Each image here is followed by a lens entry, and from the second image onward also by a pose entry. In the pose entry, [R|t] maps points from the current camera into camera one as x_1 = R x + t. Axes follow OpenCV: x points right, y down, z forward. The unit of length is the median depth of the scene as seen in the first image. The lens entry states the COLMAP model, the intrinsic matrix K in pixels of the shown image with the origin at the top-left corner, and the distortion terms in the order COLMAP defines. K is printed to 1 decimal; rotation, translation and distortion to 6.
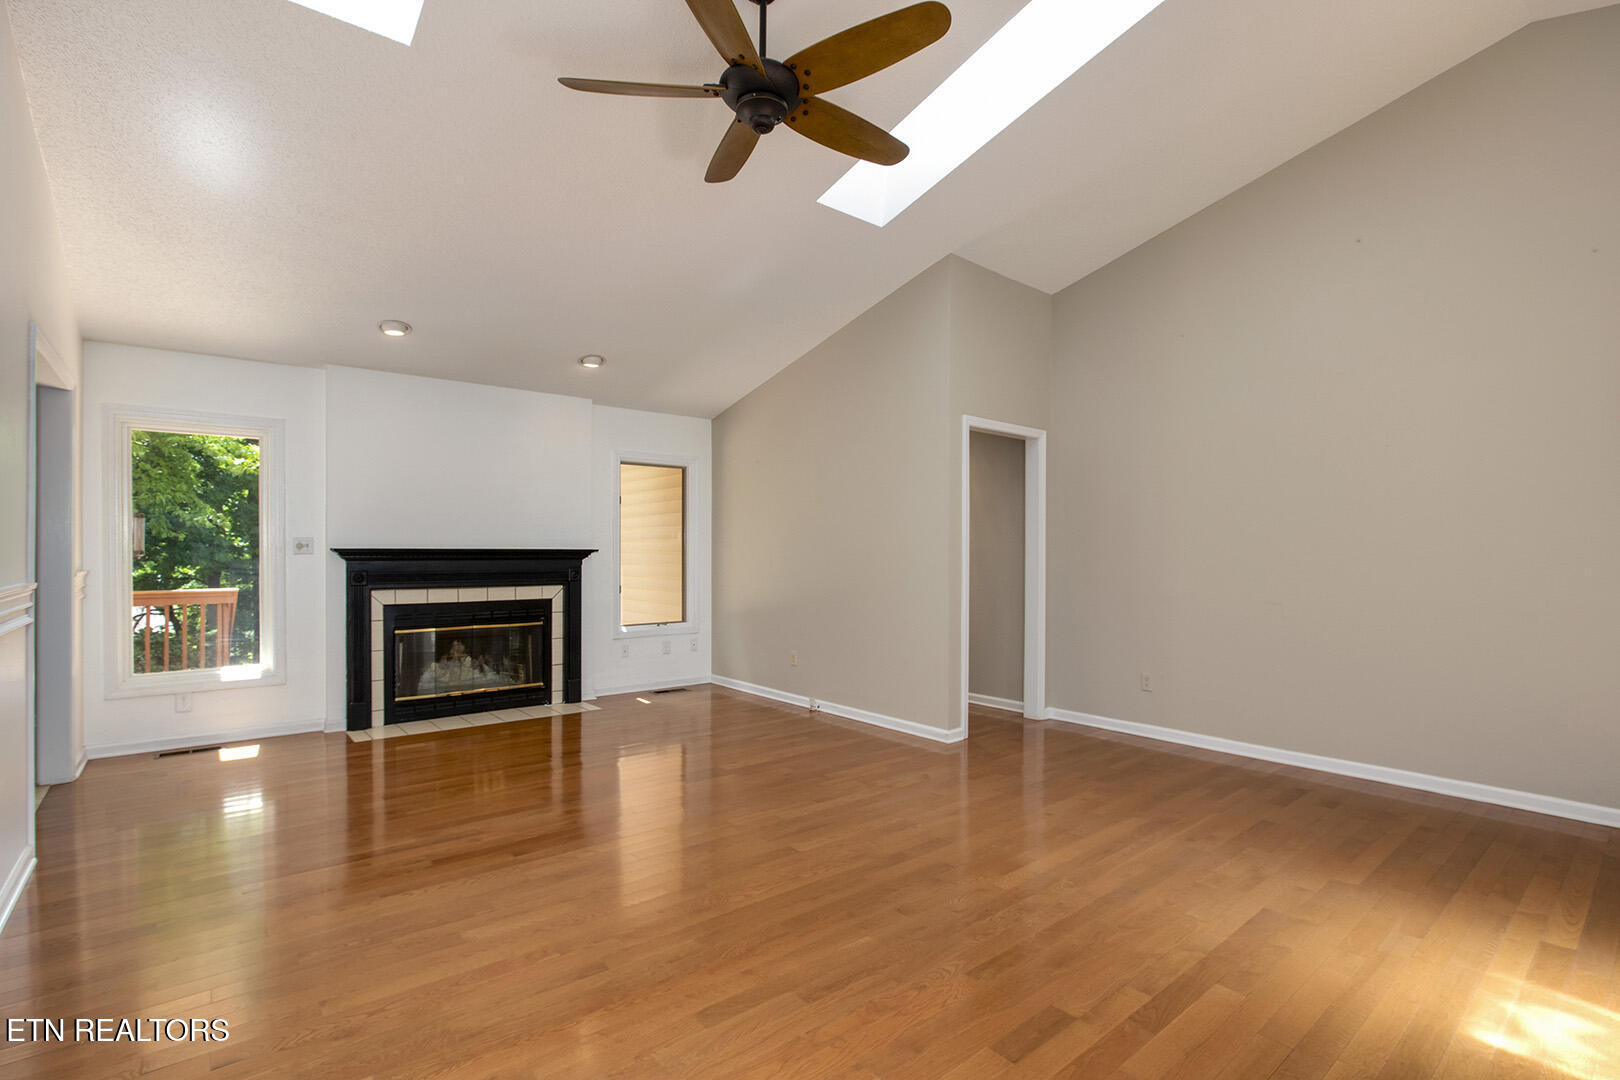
lens RADIAL K [[757.3, 0, 810.6], [0, 757.3, 557.4], [0, 0, 1]] dist [-0.022477, -0.000430]
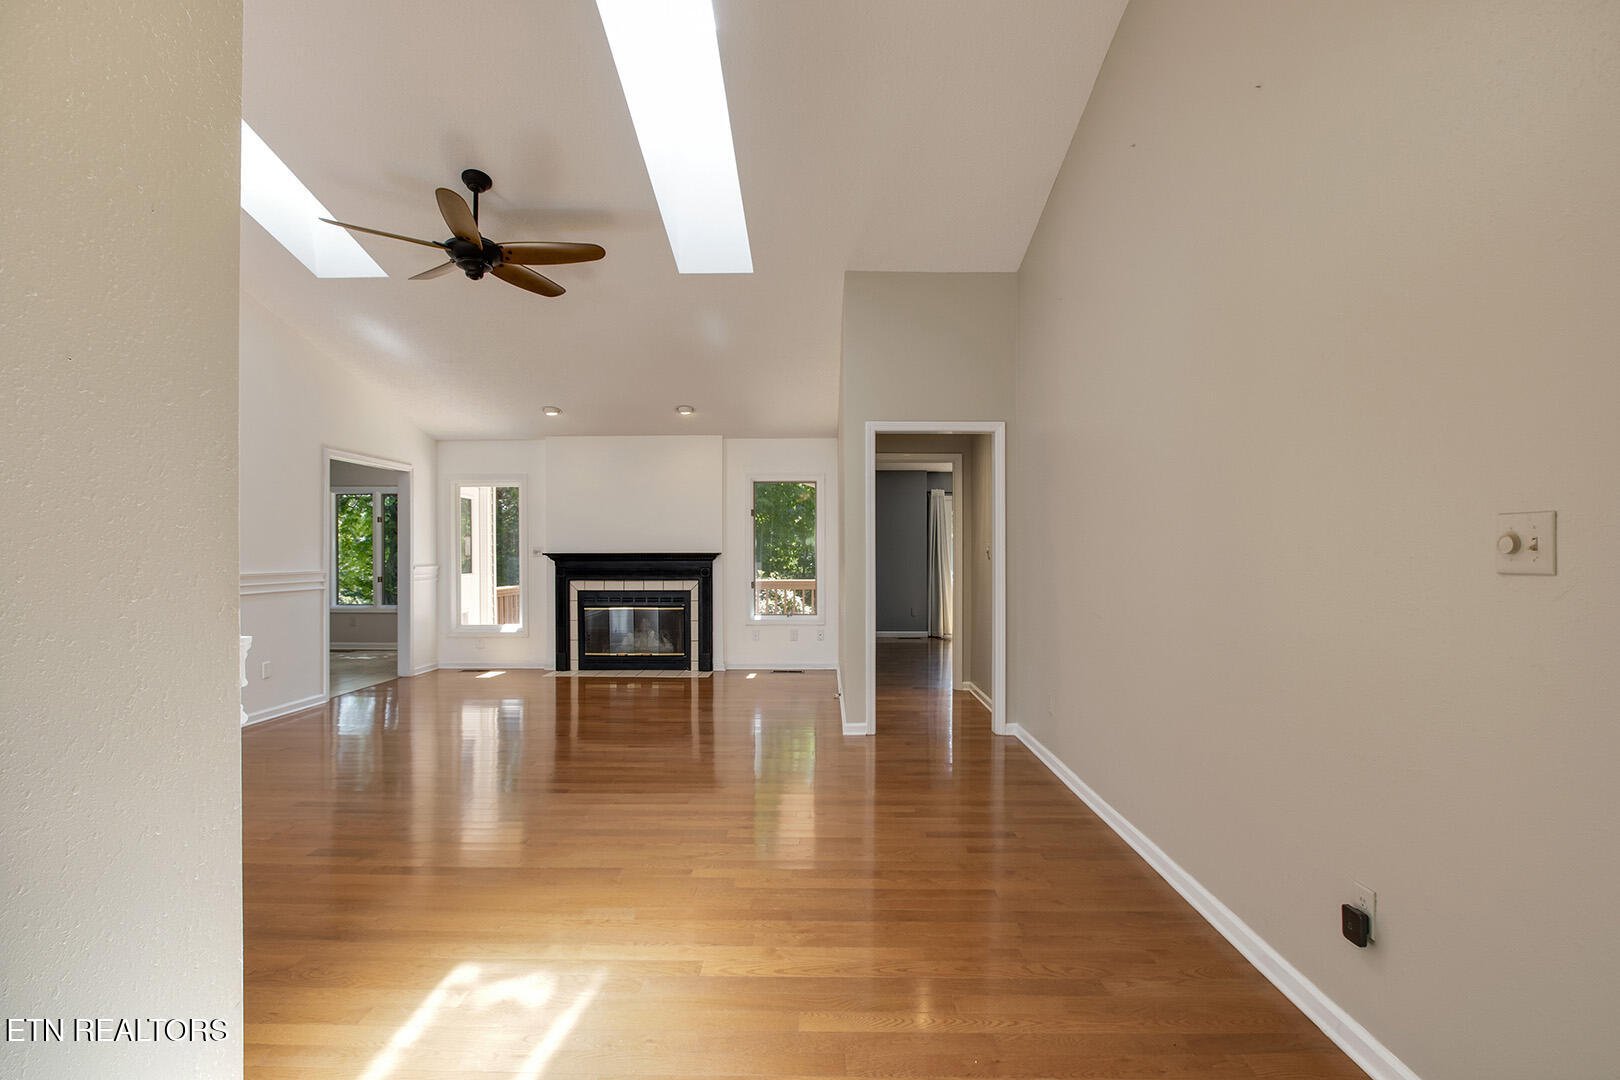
lens RADIAL K [[757.3, 0, 813.3], [0, 757.3, 556.9], [0, 0, 1]] dist [-0.022477, -0.000430]
pose [[0.757510, -0.001241, -0.652823, 0.741454], [-0.000588, 0.999996, -0.002582, -0.000775], [0.652824, 0.002340, 0.757506, 0.149006]]
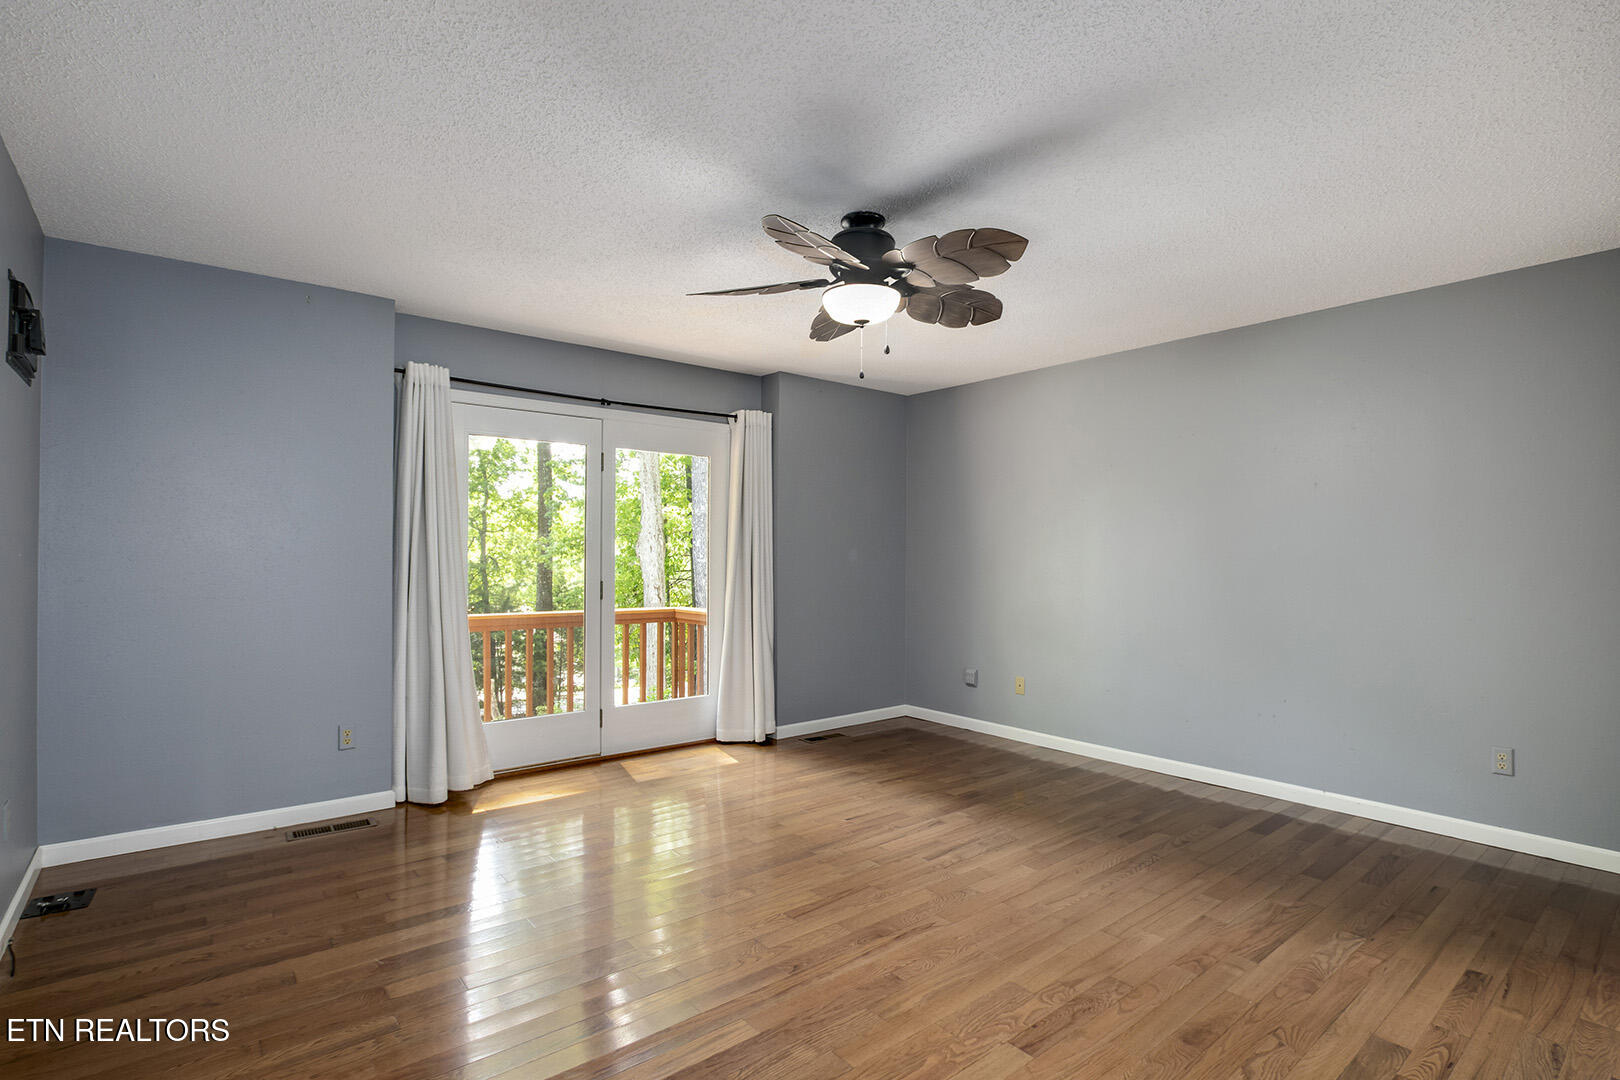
lens RADIAL K [[757.3, 0, 811.6], [0, 757.3, 544.5], [0, 0, 1]] dist [-0.022477, -0.000430]
pose [[0.998726, -0.006777, -0.050002, 0.107135], [0.005909, 0.999830, -0.017483, -0.009203], [0.050112, 0.017165, 0.998596, 1.151117]]
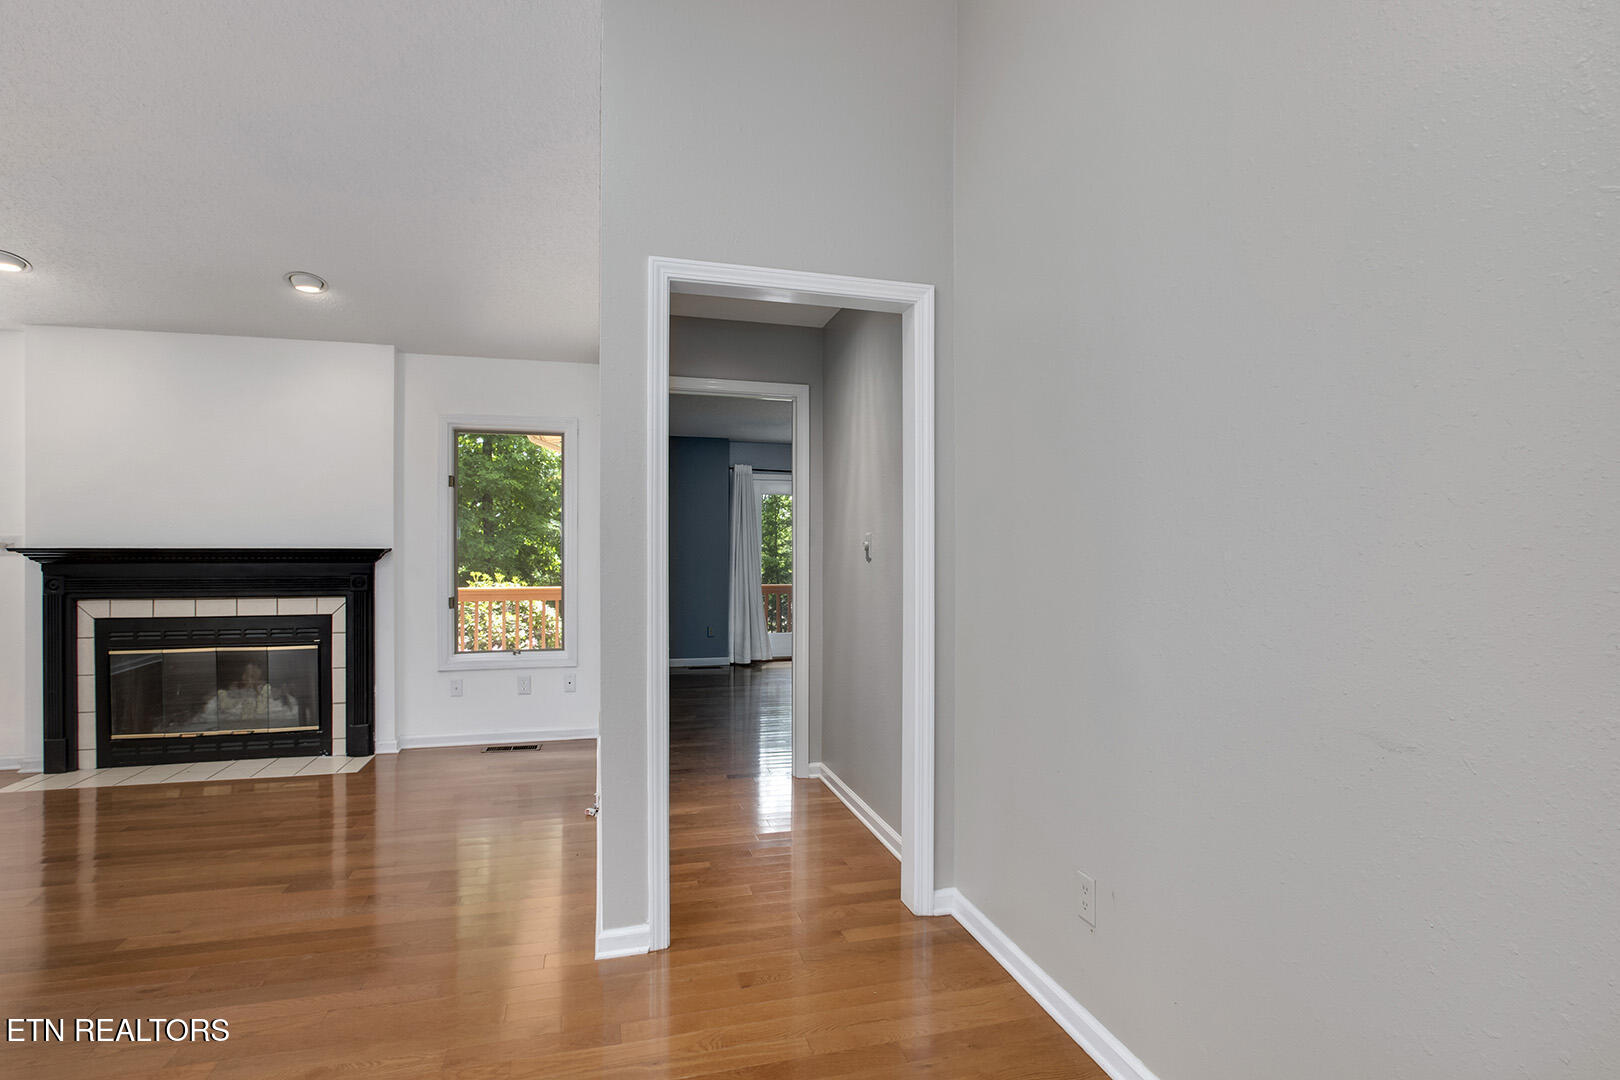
lens RADIAL K [[757.3, 0, 810.8], [0, 757.3, 554.0], [0, 0, 1]] dist [-0.022477, -0.000430]
pose [[0.912731, 0.000059, -0.408561, 0.430069], [-0.001994, 0.999989, -0.004311, -0.003796], [0.408556, 0.004749, 0.912721, 0.557308]]
